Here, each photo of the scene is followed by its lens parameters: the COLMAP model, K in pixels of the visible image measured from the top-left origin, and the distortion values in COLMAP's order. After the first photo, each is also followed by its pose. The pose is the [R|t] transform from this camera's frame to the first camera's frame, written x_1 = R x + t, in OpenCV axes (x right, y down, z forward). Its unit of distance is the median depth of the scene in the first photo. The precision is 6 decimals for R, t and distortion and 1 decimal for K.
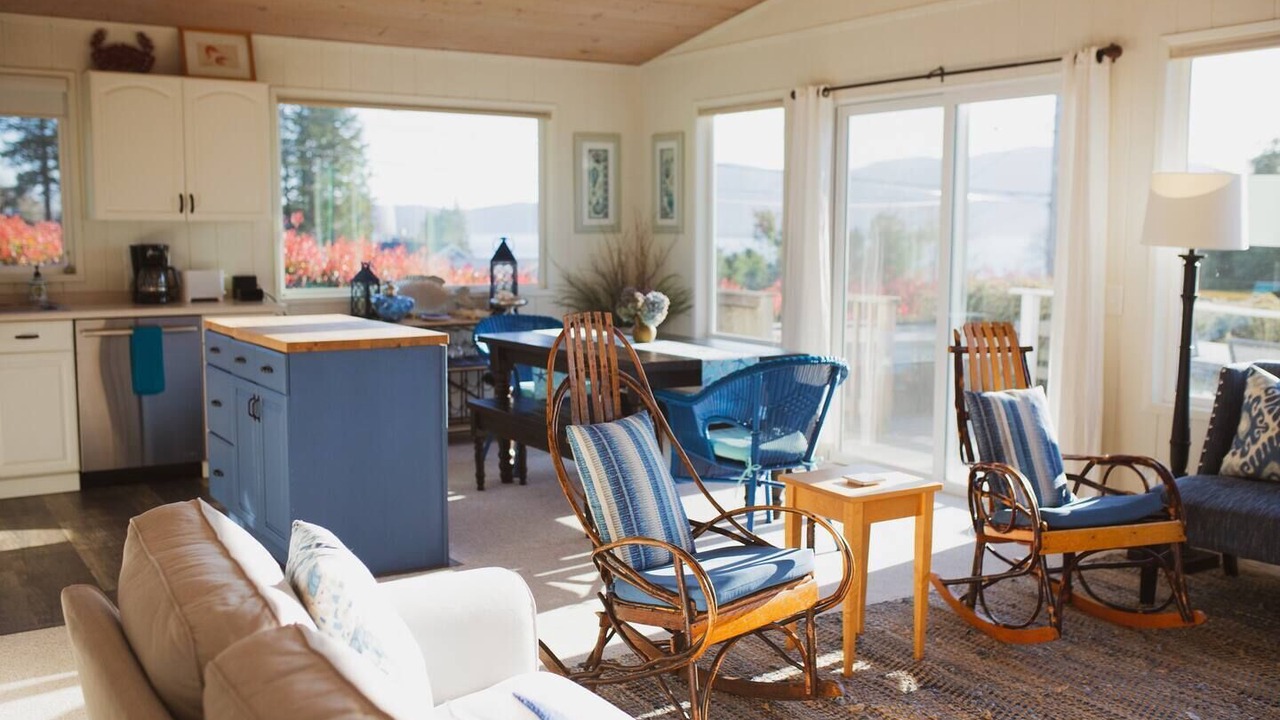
lens RADIAL K [[1231.1, 0, 640.0], [0, 1231.1, 360.0], [0, 0, 1]] dist [-0.054015, 0.094803]
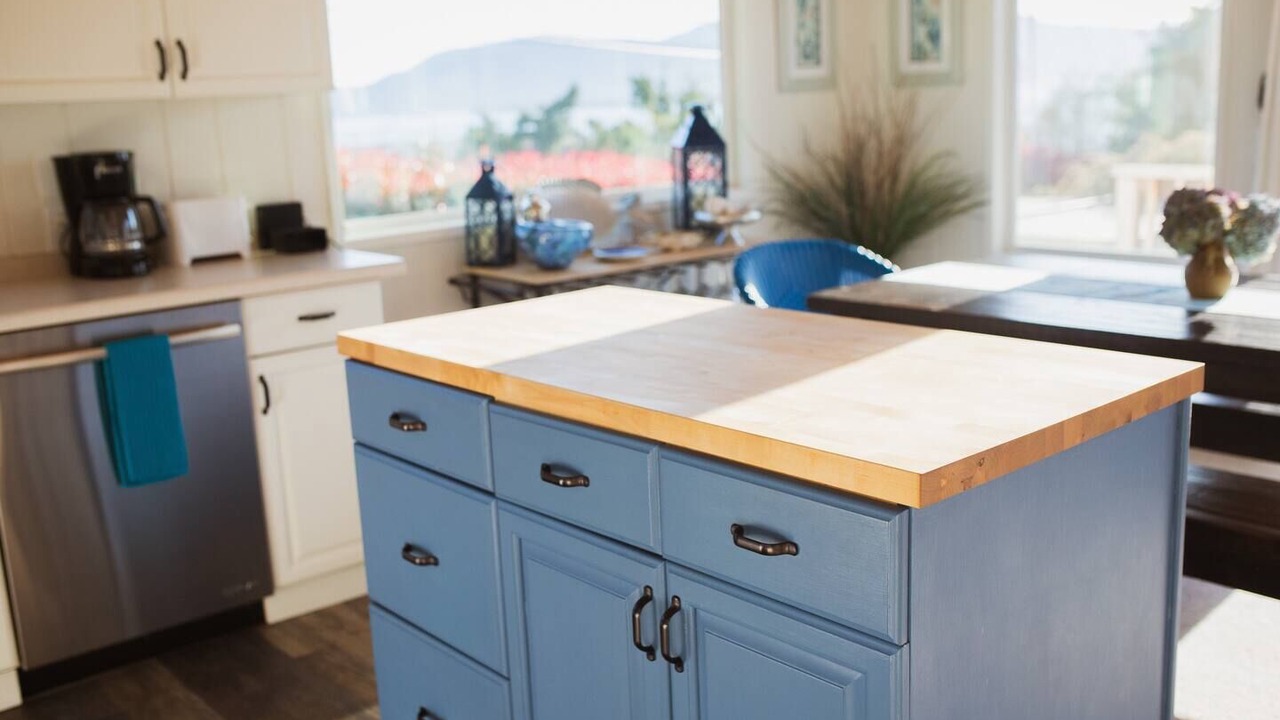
lens RADIAL K [[1231.1, 0, 640.0], [0, 1231.1, 360.0], [0, 0, 1]] dist [-0.054015, 0.094803]
pose [[0.987264, -0.080357, 0.137307, -0.233195], [0.065886, 0.992088, 0.106870, -0.045208], [-0.144808, -0.096463, 0.984746, 0.437064]]
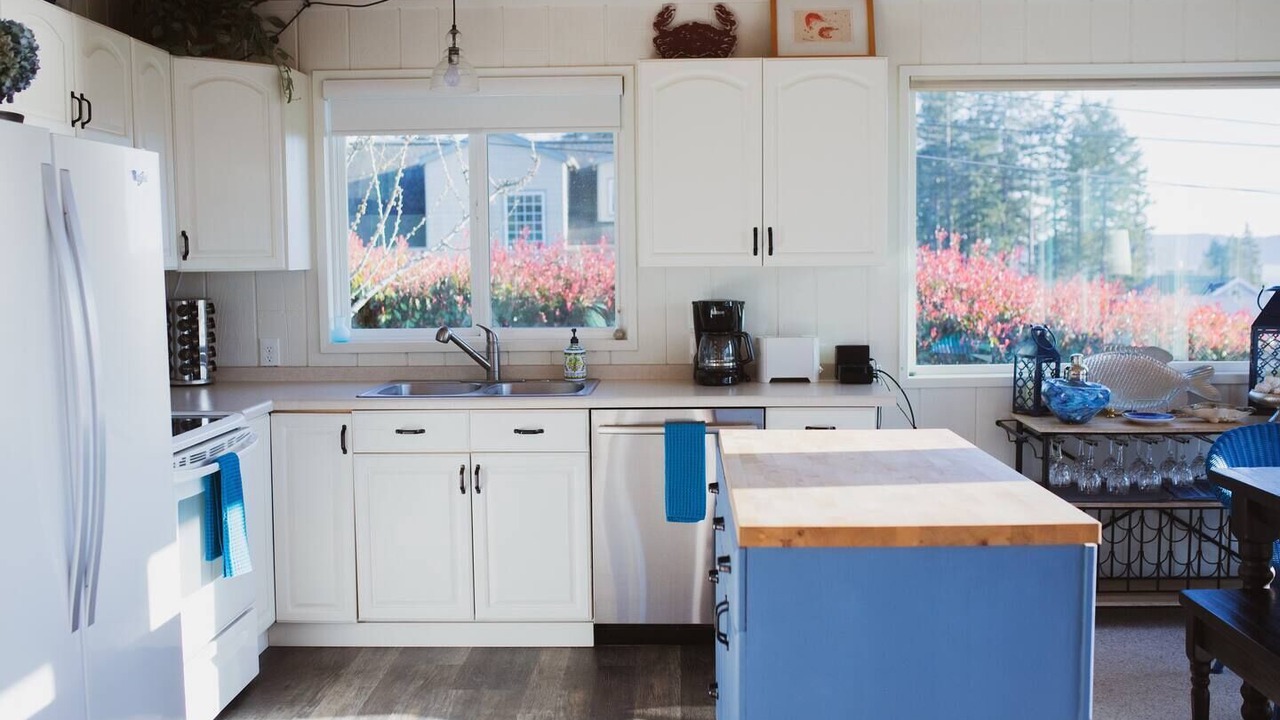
lens RADIAL K [[1246.2, 0, 640.0], [0, 1246.2, 360.0], [0, 0, 1]] dist [-0.037079, 0.010238]
pose [[0.823283, 0.031732, -0.566743, -0.025463], [-0.047218, 0.998804, -0.012668, -0.043135], [0.565663, 0.037189, 0.823797, 0.339924]]
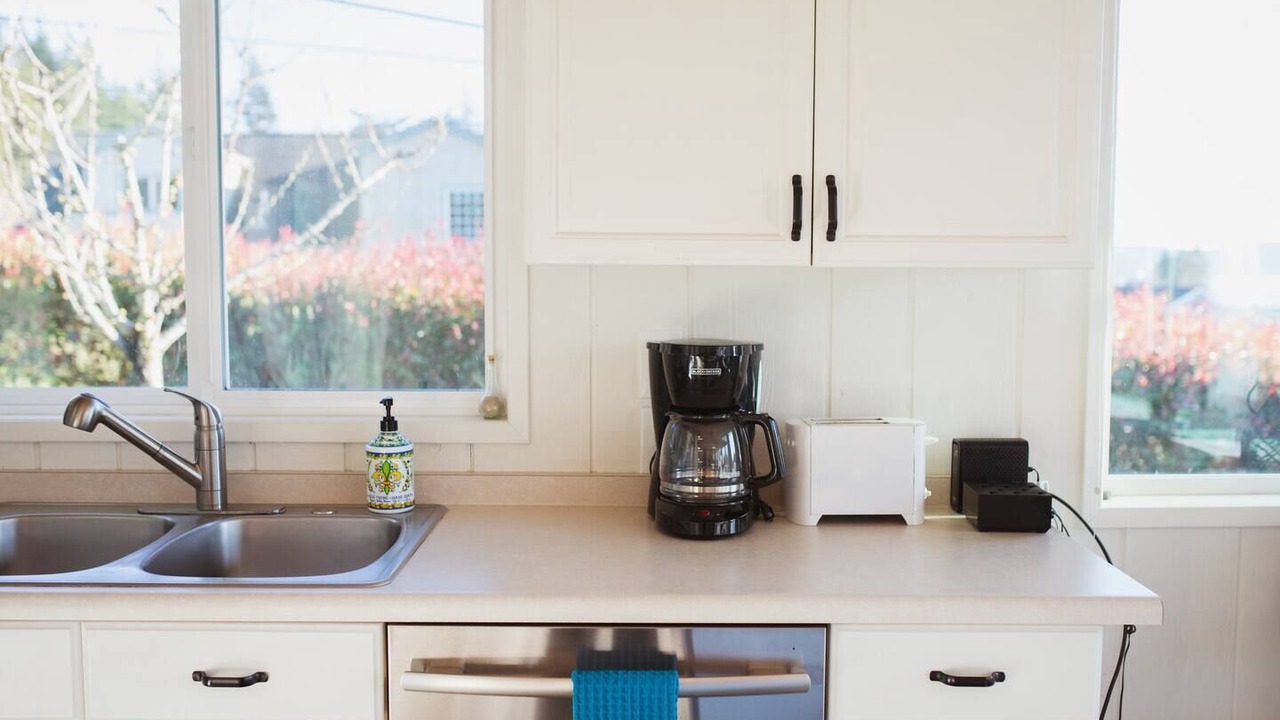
lens RADIAL K [[1231.1, 0, 640.0], [0, 1231.1, 360.0], [0, 0, 1]] dist [-0.054015, 0.094803]
pose [[0.843430, 0.039442, -0.535789, -0.215673], [-0.057225, 0.998223, -0.016599, -0.073682], [0.534182, 0.044661, 0.844189, 0.639825]]
